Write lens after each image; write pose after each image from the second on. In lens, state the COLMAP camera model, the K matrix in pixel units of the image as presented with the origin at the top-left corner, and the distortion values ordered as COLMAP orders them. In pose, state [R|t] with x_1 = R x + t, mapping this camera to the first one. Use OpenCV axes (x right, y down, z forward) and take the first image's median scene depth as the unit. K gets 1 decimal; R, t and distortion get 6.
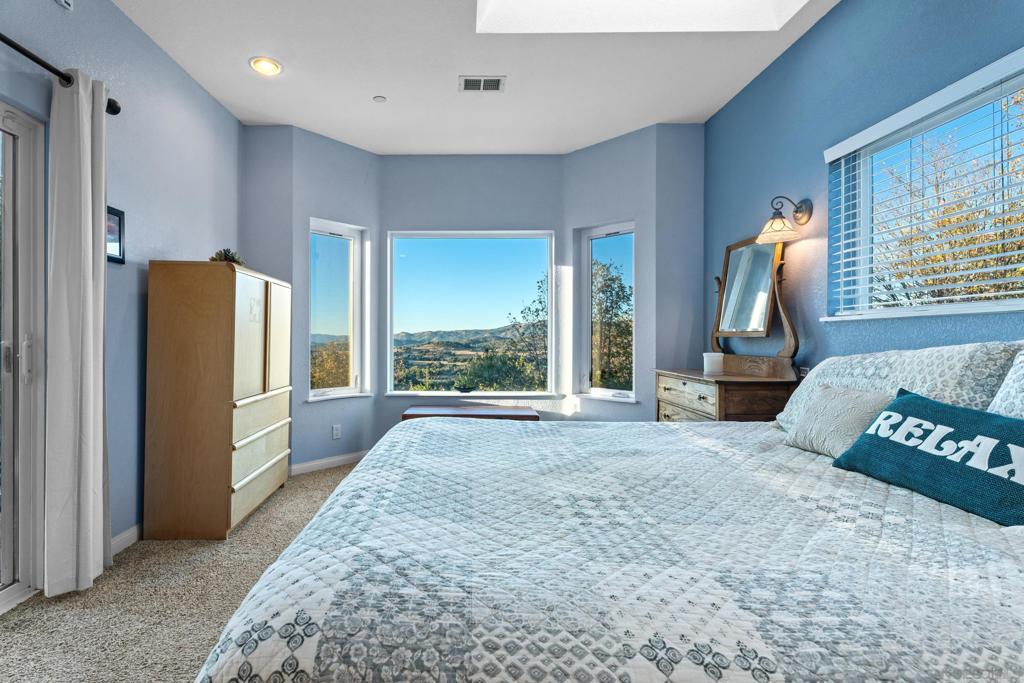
lens RADIAL K [[461.9, 0, 509.7], [0, 461.9, 338.0], [0, 0, 1]] dist [-0.000968, 0.000104]
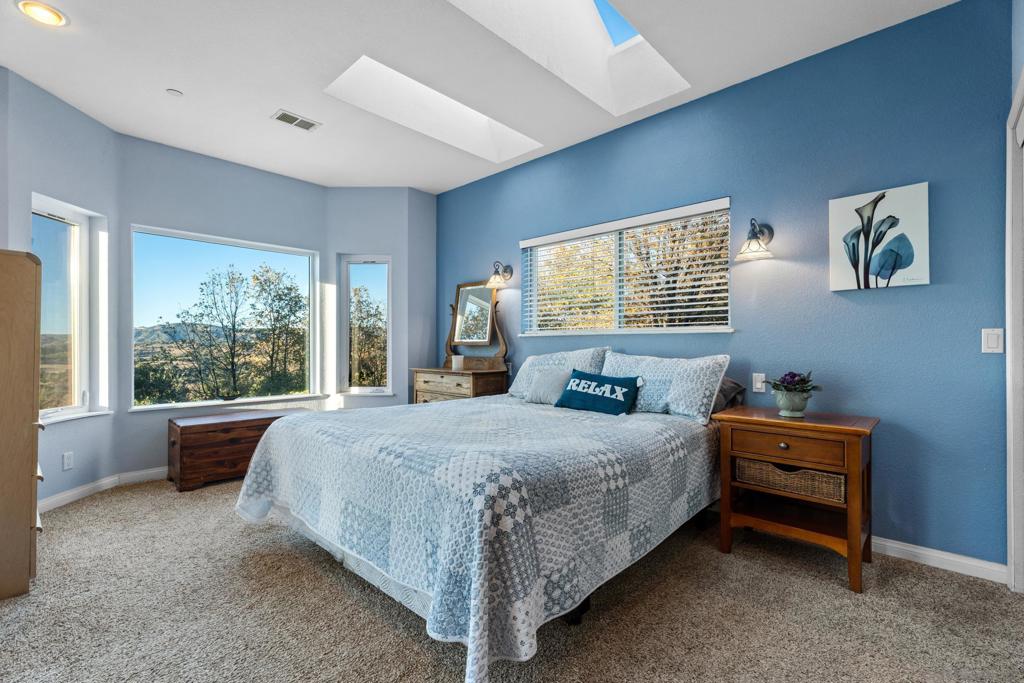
lens RADIAL K [[459.8, 0, 510.1], [0, 459.8, 347.6], [0, 0, 1]] dist [0.001863, 0.000407]
pose [[0.682514, -0.003515, 0.730864, -0.605210], [-0.000285, 0.999987, 0.005076, -0.002045], [-0.730873, -0.003673, 0.682504, -0.174919]]
